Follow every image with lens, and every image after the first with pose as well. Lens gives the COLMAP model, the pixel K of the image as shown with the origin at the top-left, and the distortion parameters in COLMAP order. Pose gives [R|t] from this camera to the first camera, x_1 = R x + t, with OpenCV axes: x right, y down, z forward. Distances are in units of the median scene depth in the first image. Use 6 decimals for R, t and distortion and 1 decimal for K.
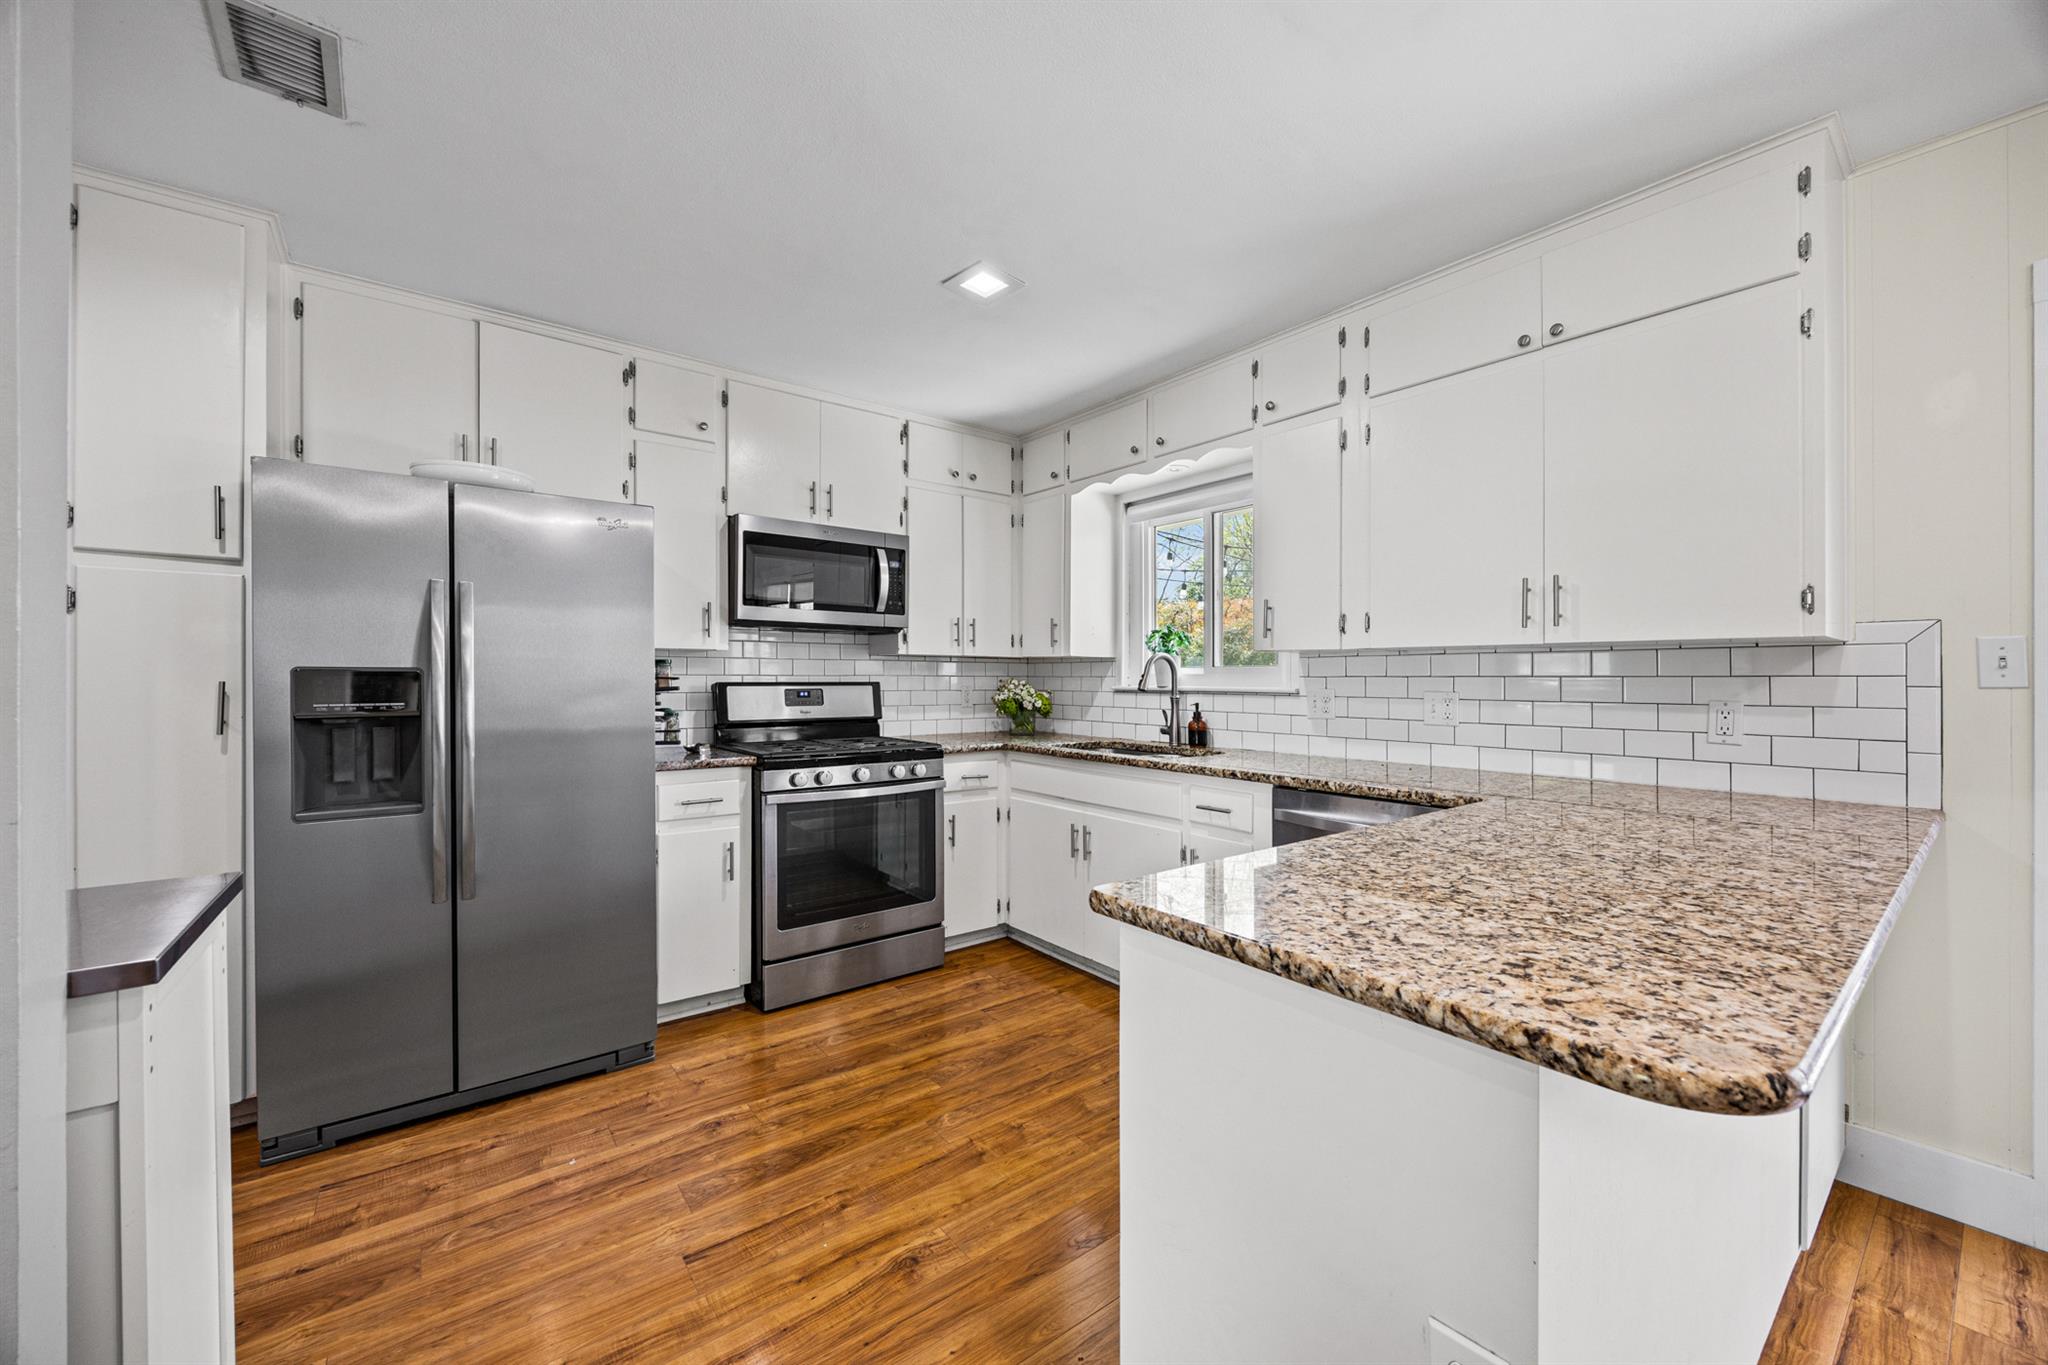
lens RADIAL K [[781.4, 0, 1005.1], [0, 781.4, 675.2], [0, 0, 1]] dist [-0.001835, -0.000696]
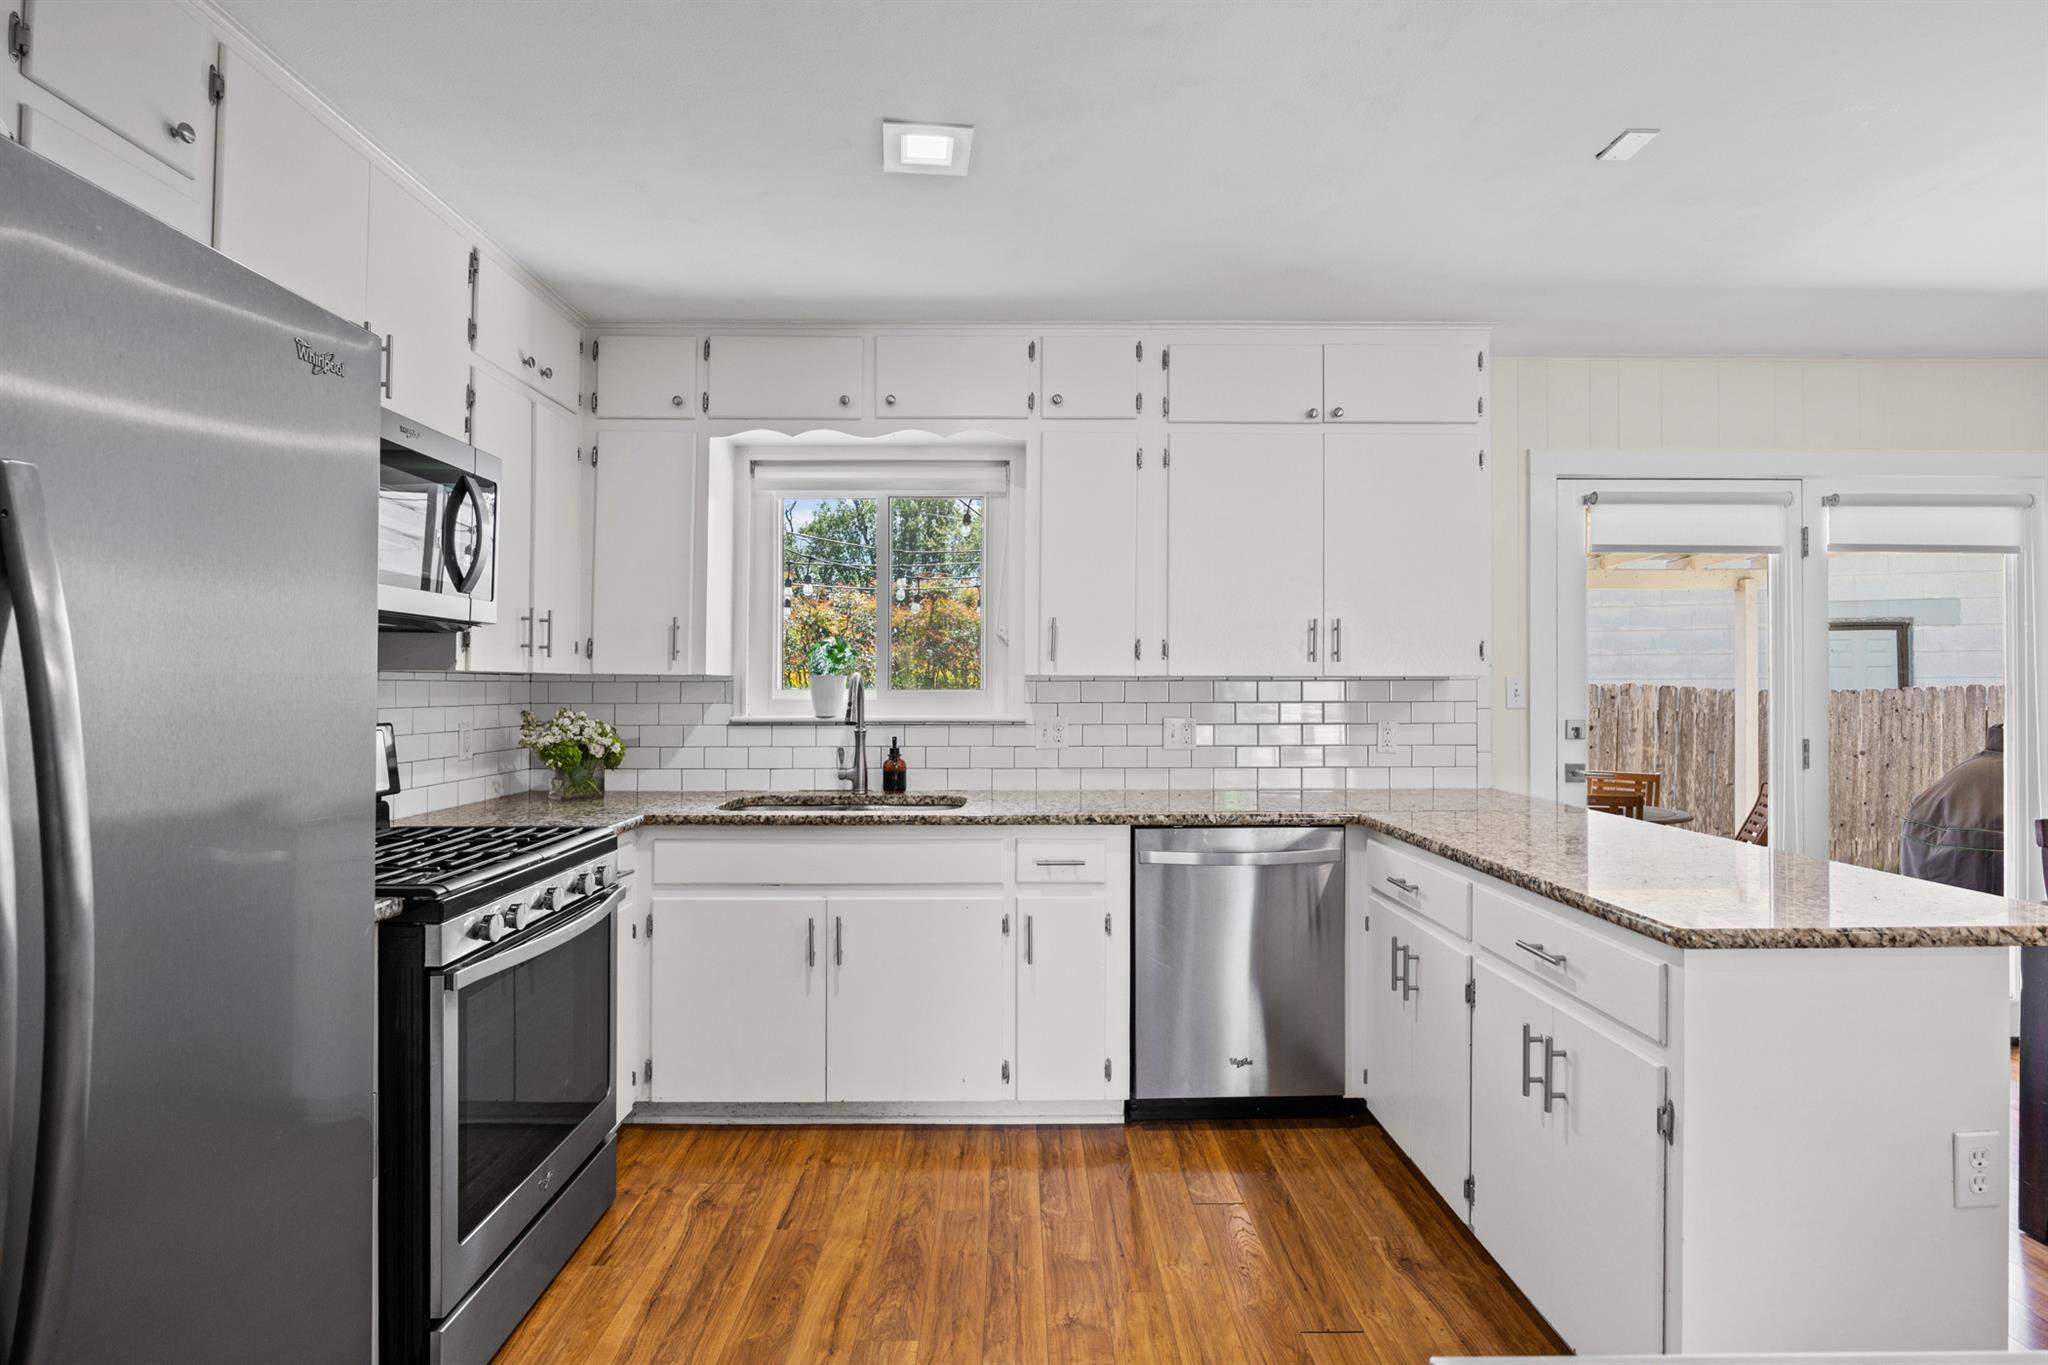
lens RADIAL K [[997.0, 0, 1030.8], [0, 997.0, 672.4], [0, 0, 1]] dist [-0.012214, -0.000201]
pose [[0.600418, 0.006254, 0.799662, -0.624234], [0.001066, 0.999962, -0.008620, -0.027125], [-0.799685, 0.006028, 0.600389, 0.372856]]
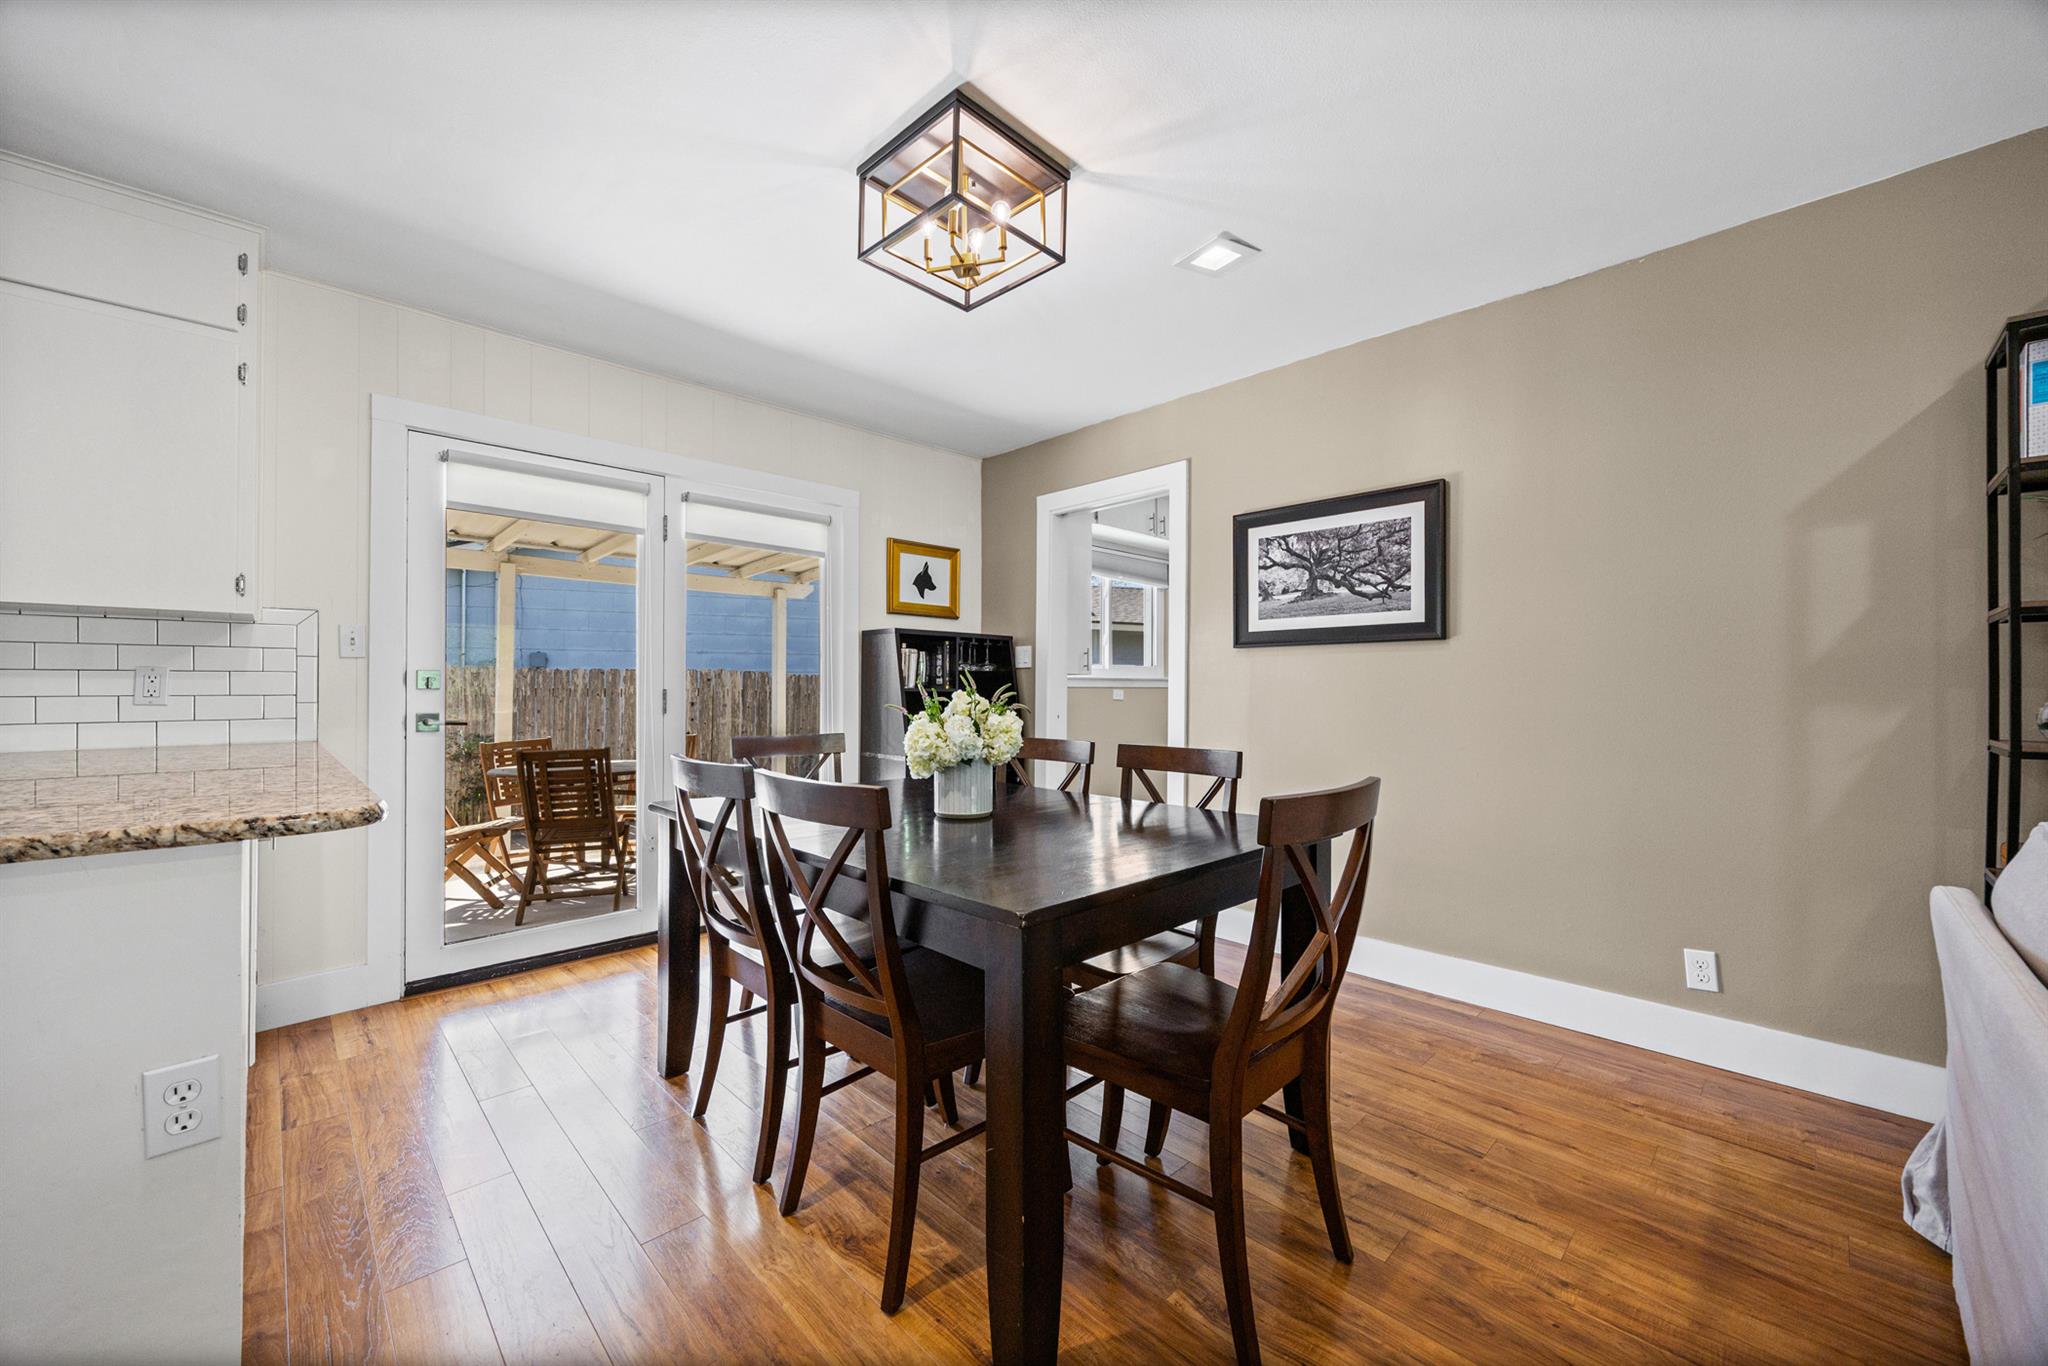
lens RADIAL K [[781.4, 0, 1022.8], [0, 781.4, 683.3], [0, 0, 1]] dist [-0.001835, -0.000696]
pose [[-0.116866, 0.001997, 0.993146, -0.277159], [-0.005894, 0.999979, -0.002705, 0.042148], [-0.993130, -0.006170, -0.116852, -0.098321]]
